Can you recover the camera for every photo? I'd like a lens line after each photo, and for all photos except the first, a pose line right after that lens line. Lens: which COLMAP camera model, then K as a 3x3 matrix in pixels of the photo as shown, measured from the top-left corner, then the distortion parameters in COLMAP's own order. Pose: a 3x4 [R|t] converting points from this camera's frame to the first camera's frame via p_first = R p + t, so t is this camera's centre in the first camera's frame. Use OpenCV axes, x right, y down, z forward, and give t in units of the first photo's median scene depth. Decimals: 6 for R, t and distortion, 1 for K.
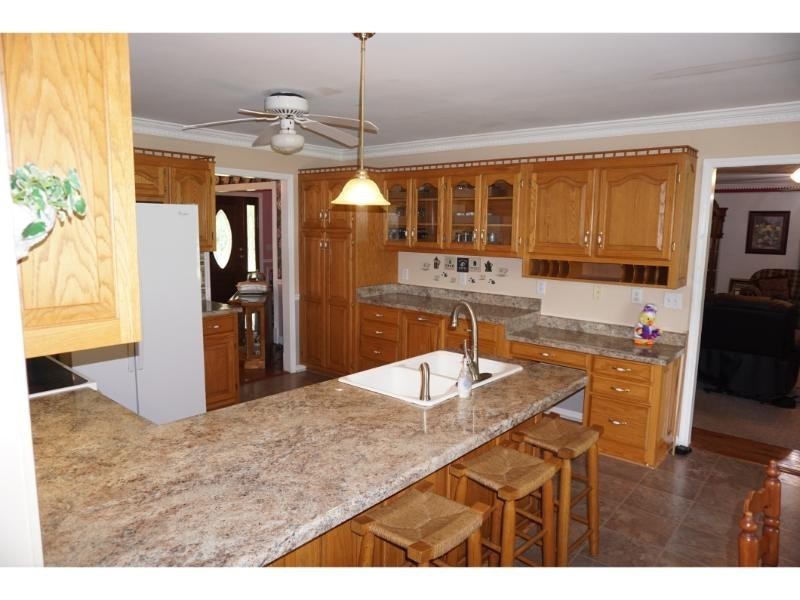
lens RADIAL K [[545.5, 0, 400.0], [0, 545.5, 300.0], [0, 0, 1]] dist [-0.001984, -0.000439]
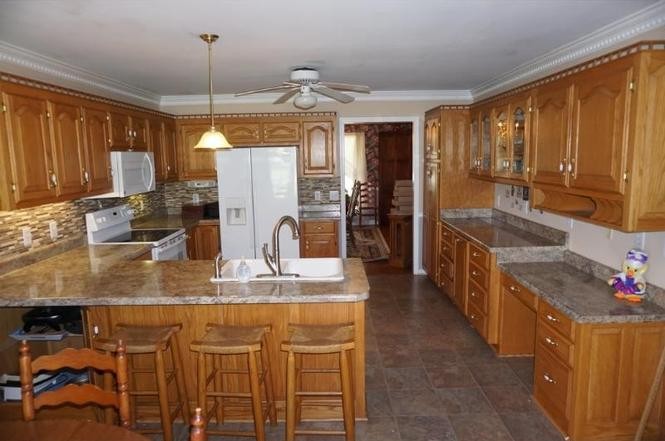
lens RADIAL K [[451.0, 0, 332.5], [0, 451.0, 220.5], [0, 0, 1]] dist [-0.000812, -0.000680]
pose [[0.640020, 0.082167, -0.763952, 0.780521], [-0.078650, 0.996049, 0.041239, -0.031342], [0.764322, 0.033691, 0.643953, 0.290695]]
